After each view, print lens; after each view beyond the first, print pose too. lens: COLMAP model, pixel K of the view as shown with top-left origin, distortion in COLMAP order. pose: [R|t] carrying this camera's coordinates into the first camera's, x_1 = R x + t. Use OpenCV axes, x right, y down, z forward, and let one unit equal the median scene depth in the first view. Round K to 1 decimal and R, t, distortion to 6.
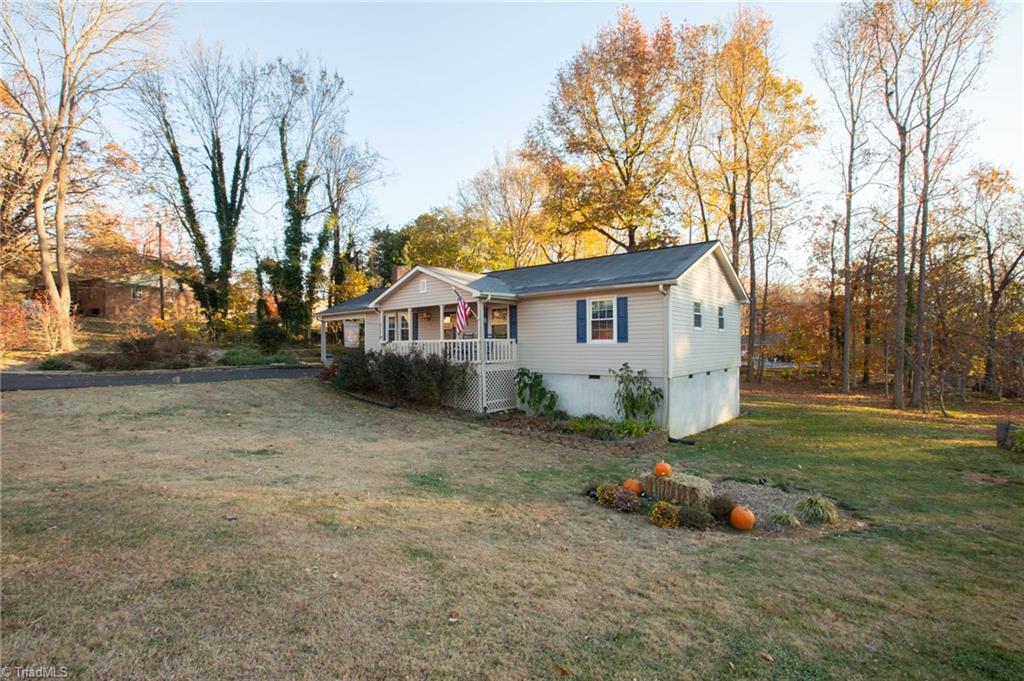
lens RADIAL K [[462.1, 0, 510.0], [0, 462.1, 343.0], [0, 0, 1]] dist [-0.046724, 0.013979]
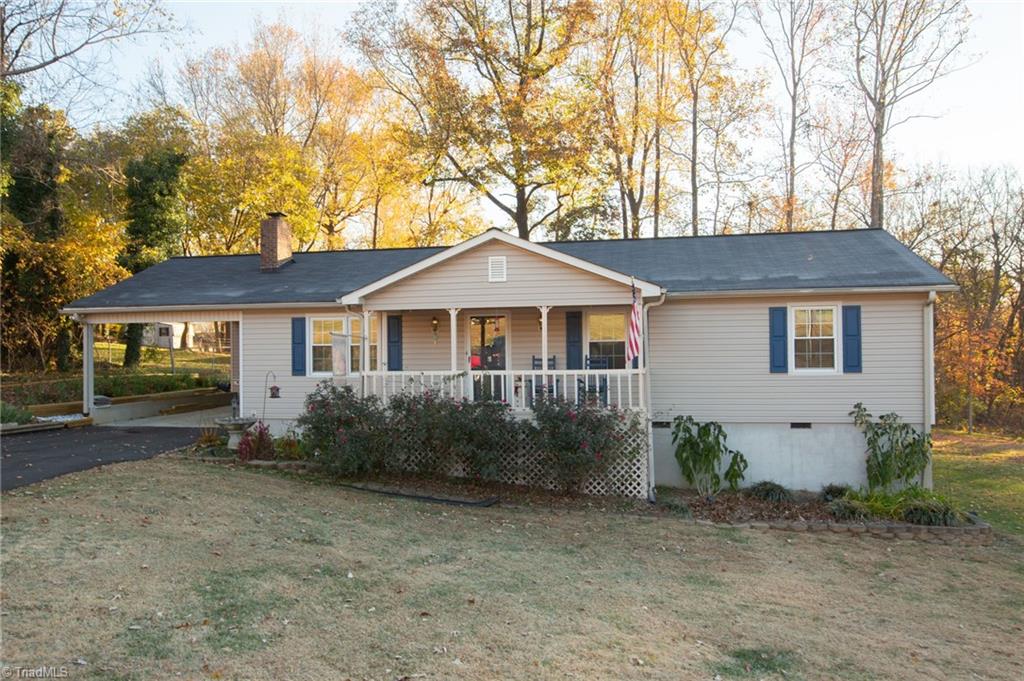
lens RADIAL K [[715.7, 0, 512.0], [0, 715.7, 340.5], [0, 0, 1]] dist [-0.005280, 0.040555]
pose [[0.873497, 0.005442, 0.486799, -0.642885], [0.002981, 0.999859, -0.016526, -0.030052], [-0.486820, 0.015887, 0.873358, 0.299262]]
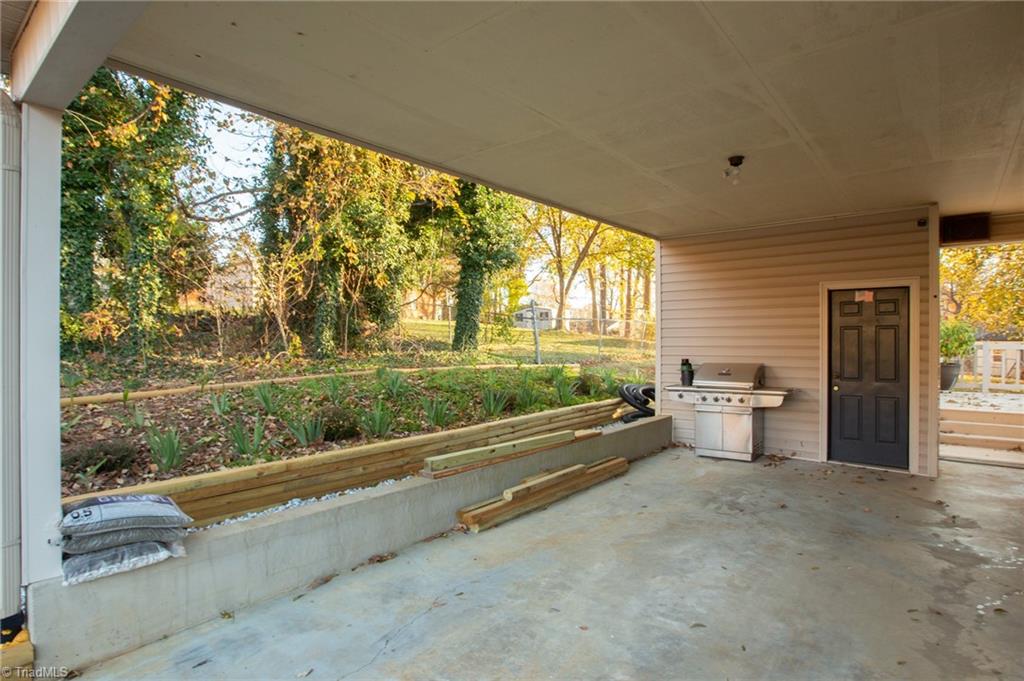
lens RADIAL K [[539.6, 0, 512.0], [0, 539.6, 340.5], [0, 0, 1]] dist [-0.002597, -0.000268]
pose [[0.999832, 0.000187, -0.018354, -0.533333], [-0.000182, 1.000000, 0.000270, -0.012135], [0.018354, -0.000267, 0.999832, 1.508577]]
